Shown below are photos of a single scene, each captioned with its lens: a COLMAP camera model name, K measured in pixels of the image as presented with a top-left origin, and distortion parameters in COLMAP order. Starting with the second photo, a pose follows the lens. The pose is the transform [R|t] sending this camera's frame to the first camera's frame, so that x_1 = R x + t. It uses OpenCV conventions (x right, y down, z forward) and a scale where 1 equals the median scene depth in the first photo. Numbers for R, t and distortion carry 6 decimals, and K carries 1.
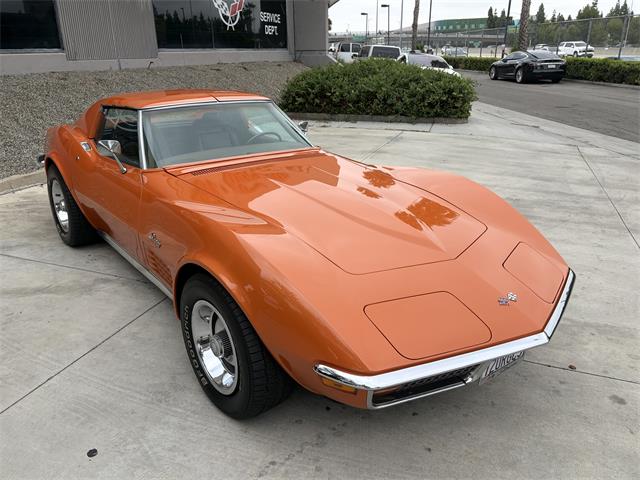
lens RADIAL K [[460.4, 0, 324.9], [0, 460.4, 237.6], [0, 0, 1]] dist [0.023945, -0.016774]
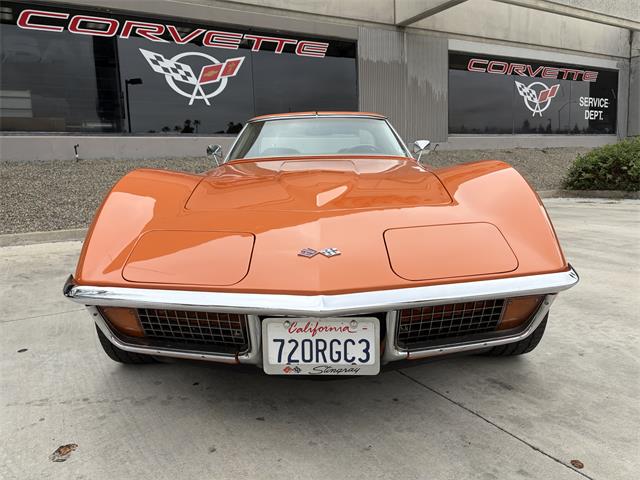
lens RADIAL K [[460.4, 0, 338.4], [0, 460.4, 244.1], [0, 0, 1]] dist [0.023945, -0.016774]
pose [[0.795785, 0.076073, -0.600781, 0.543784], [-0.187622, 0.974234, -0.125161, 0.133090], [0.575781, 0.212321, 0.789555, 0.319073]]
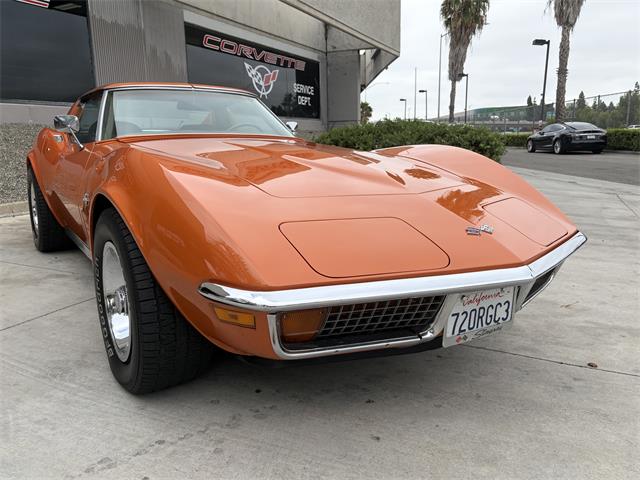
lens RADIAL K [[466.7, 0, 321.6], [0, 466.7, 243.3], [0, 0, 1]] dist [0.025060, -0.019412]
pose [[0.996480, 0.010871, -0.083123, 0.133608], [-0.022801, 0.989321, -0.143959, 0.179229], [0.080671, 0.145348, 0.986086, 0.150874]]
